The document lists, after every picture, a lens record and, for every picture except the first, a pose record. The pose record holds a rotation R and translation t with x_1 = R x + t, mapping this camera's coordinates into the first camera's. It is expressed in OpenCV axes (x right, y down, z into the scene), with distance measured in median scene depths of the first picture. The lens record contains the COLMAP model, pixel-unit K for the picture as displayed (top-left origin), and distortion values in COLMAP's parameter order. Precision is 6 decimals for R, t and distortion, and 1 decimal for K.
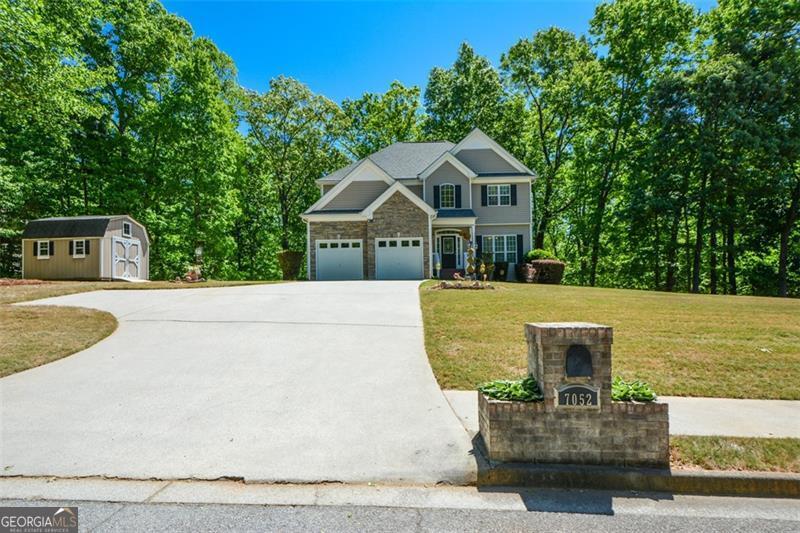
lens RADIAL K [[412.3, 0, 400.1], [0, 412.3, 275.3], [0, 0, 1]] dist [0.004930, 0.000539]
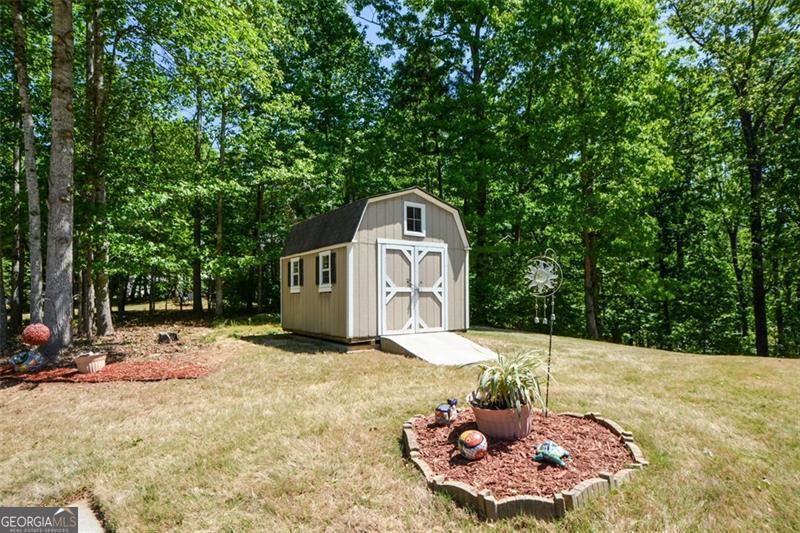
lens RADIAL K [[438.5, 0, 401.1], [0, 438.5, 281.2], [0, 0, 1]] dist [-0.002628, -0.000332]
pose [[0.630031, -0.009310, -0.776514, -0.308546], [0.033988, 0.999301, 0.015596, -0.053945], [0.775826, -0.036218, 0.629907, 0.693451]]
